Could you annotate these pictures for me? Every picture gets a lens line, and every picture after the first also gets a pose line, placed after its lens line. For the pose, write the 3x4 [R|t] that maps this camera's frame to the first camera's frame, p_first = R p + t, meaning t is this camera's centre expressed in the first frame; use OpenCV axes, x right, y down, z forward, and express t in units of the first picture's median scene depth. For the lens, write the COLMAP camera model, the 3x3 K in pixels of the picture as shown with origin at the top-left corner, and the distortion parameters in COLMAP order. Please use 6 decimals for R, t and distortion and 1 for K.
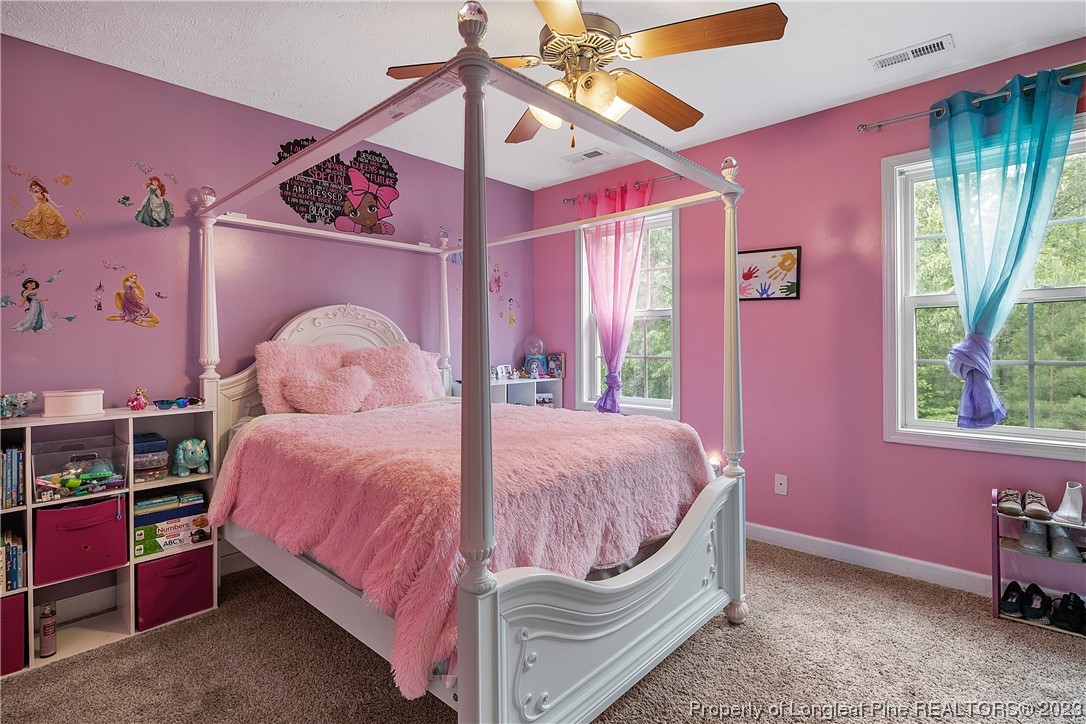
lens RADIAL K [[537.4, 0, 545.7], [0, 537.4, 359.2], [0, 0, 1]] dist [-0.001351, -0.000649]
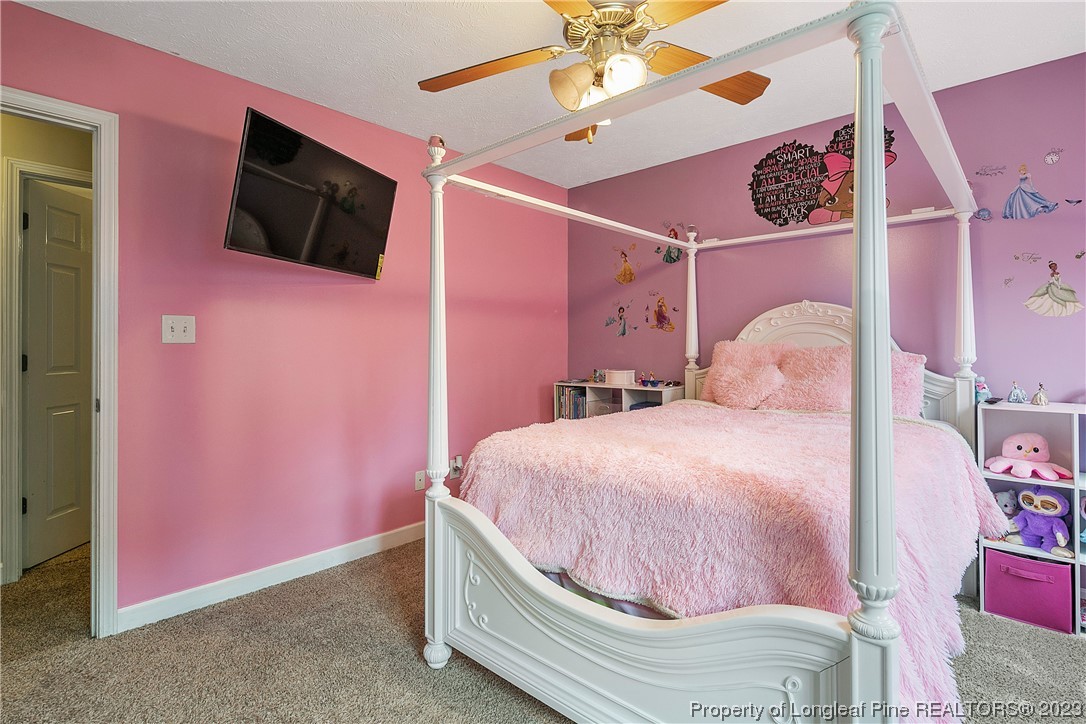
lens RADIAL K [[537.4, 0, 545.7], [0, 537.4, 359.2], [0, 0, 1]] dist [-0.001351, -0.000649]
pose [[-0.010716, 0.030618, -0.999474, 0.634138], [-0.024781, 0.999216, 0.030876, -0.017888], [0.999635, 0.025099, -0.009949, 0.574188]]
